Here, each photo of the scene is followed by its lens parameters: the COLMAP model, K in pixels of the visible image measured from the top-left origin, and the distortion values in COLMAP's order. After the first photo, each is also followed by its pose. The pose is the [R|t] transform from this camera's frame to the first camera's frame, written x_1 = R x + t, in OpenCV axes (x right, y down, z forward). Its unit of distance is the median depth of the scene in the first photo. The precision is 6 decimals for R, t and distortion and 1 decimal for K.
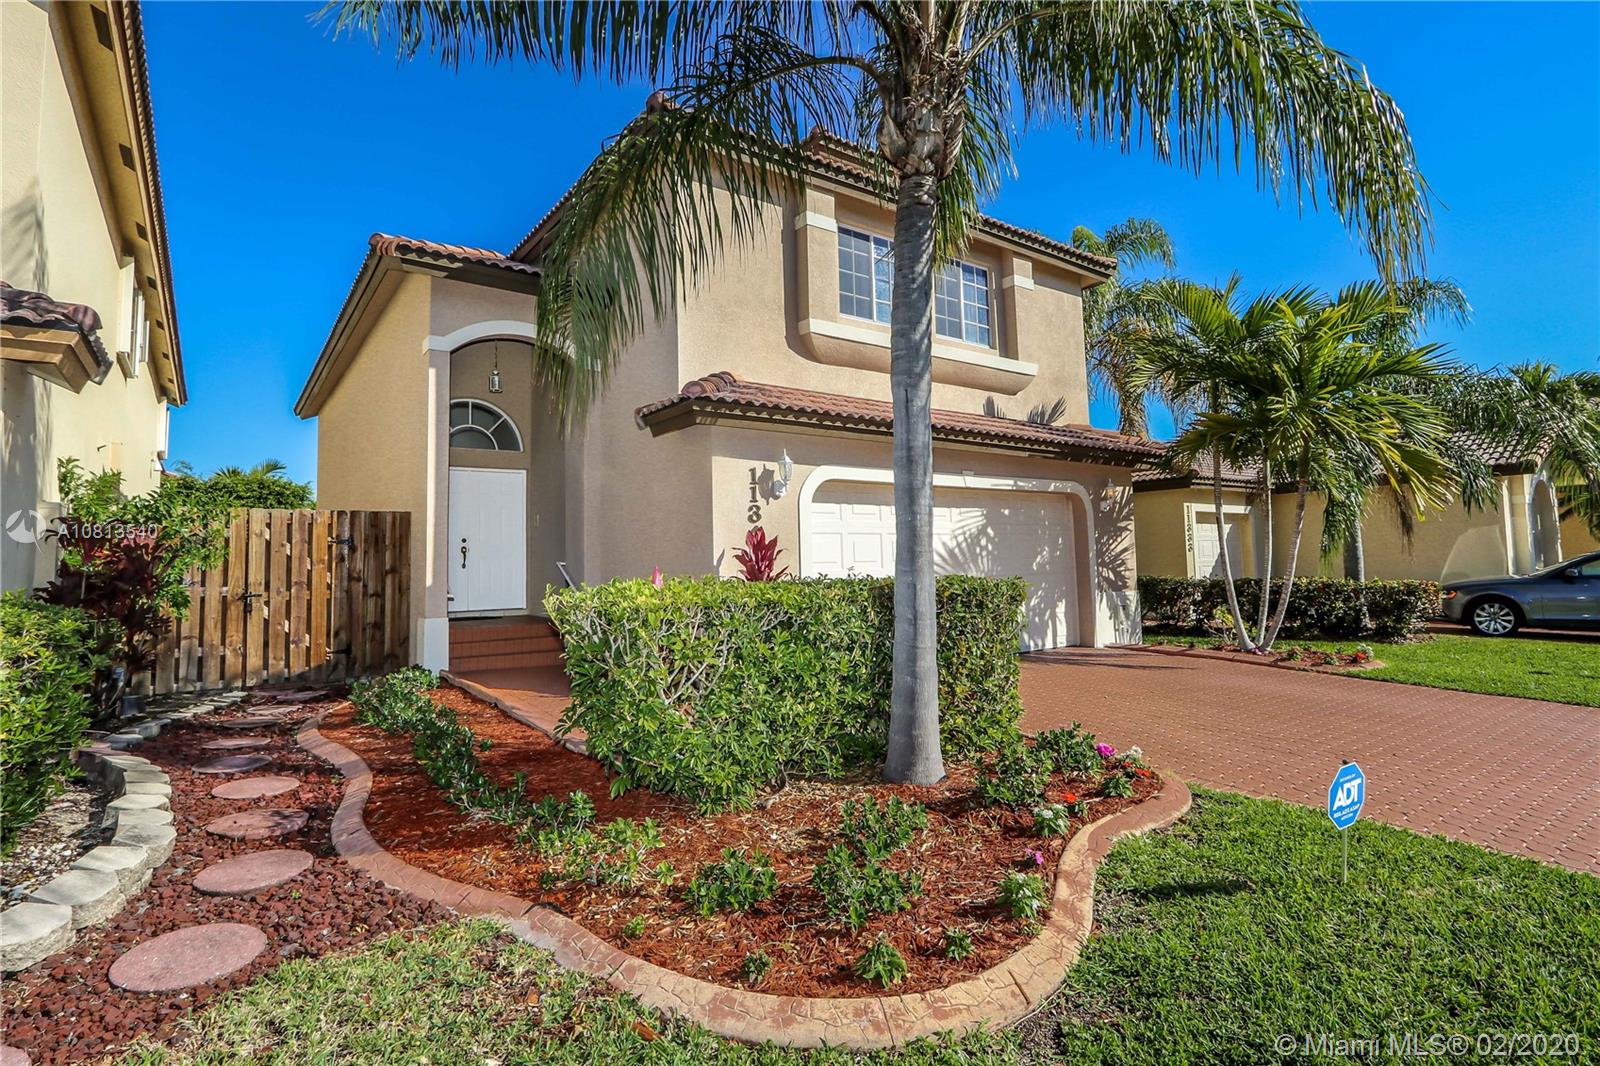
lens RADIAL K [[770.5, 0, 763.3], [0, 770.5, 543.7], [0, 0, 1]] dist [-0.014041, -0.000064]
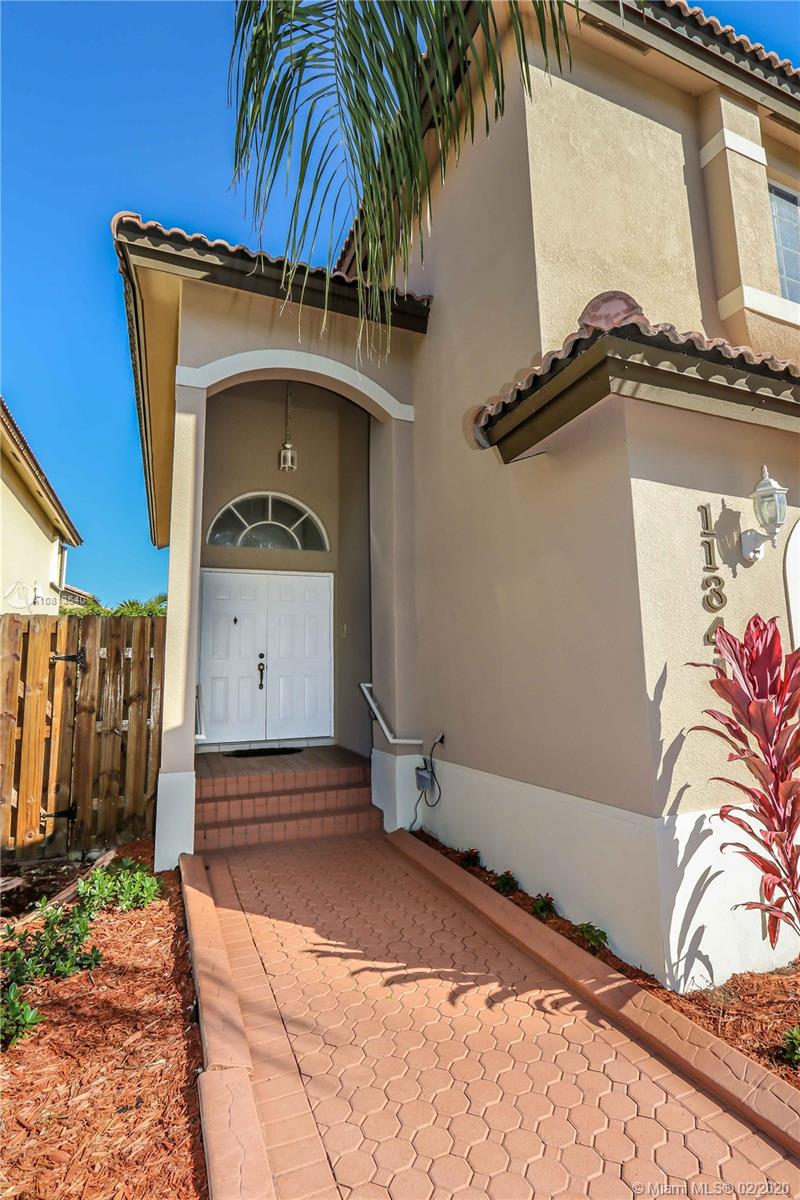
lens RADIAL K [[577.9, 0, 403.9], [0, 577.9, 578.9], [0, 0, 1]] dist [-0.014041, -0.000064]
pose [[0.971255, -0.041541, -0.234388, -0.104265], [0.009155, 0.990445, -0.137603, 0.000747], [0.237865, 0.131502, 0.962355, 0.517949]]
